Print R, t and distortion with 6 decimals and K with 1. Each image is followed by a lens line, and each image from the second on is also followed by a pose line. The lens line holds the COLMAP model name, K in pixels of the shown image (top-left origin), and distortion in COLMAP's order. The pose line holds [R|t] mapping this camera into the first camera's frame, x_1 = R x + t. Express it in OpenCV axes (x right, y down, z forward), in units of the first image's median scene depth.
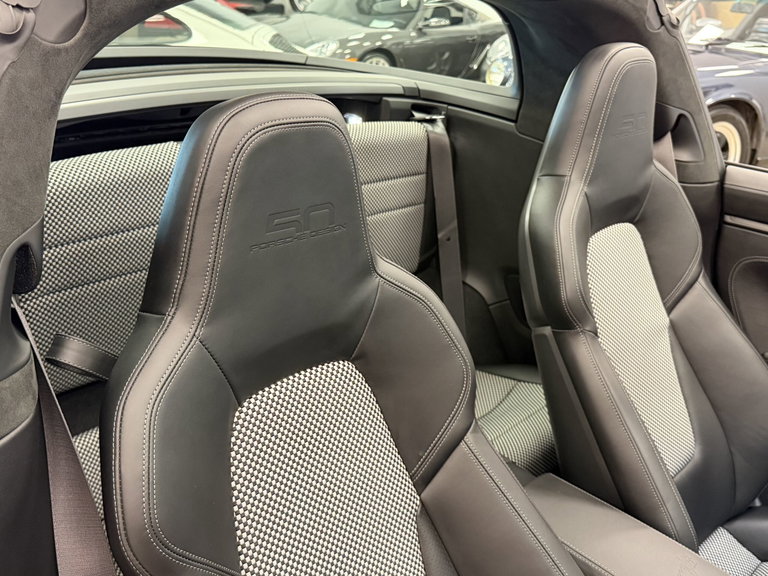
lens RADIAL K [[752.2, 0, 382.6], [0, 752.2, 287.4], [0, 0, 1]] dist [0.150663, -0.329374]
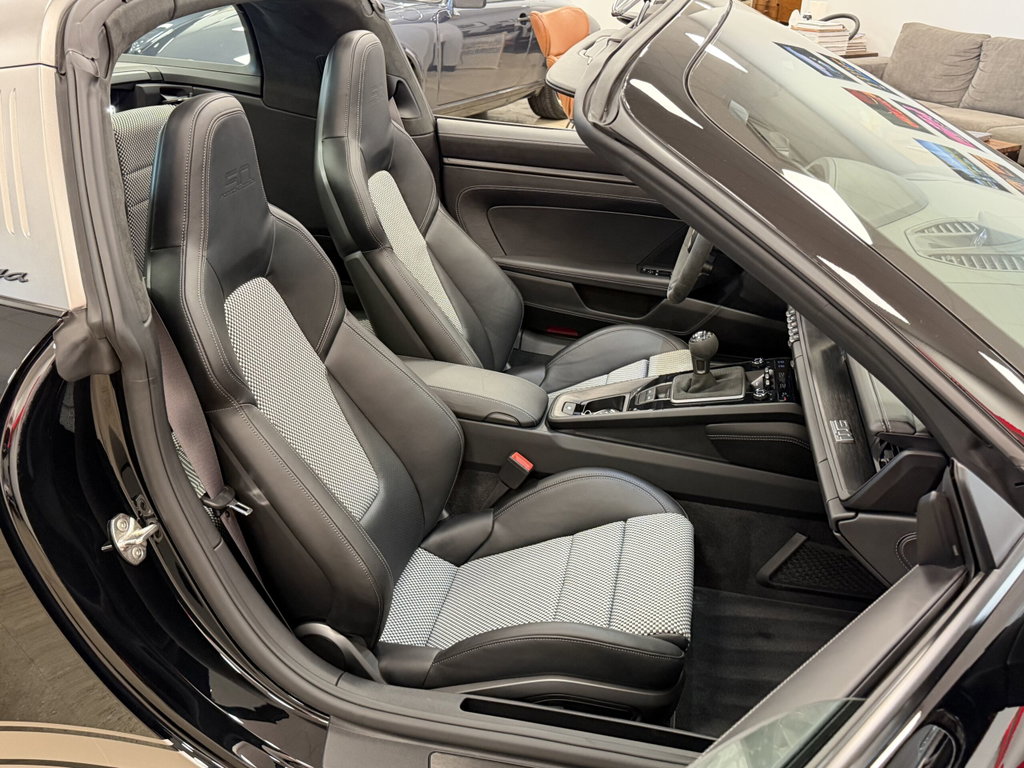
lens RADIAL K [[1003.0, 0, 510.2], [0, 1003.0, 383.2], [0, 0, 1]] dist [0.150663, -0.329374]
pose [[0.844094, -0.230364, 0.484187, -0.396936], [0.193902, 0.973036, 0.124911, 0.090765], [-0.499907, -0.011552, 0.866002, -0.576209]]
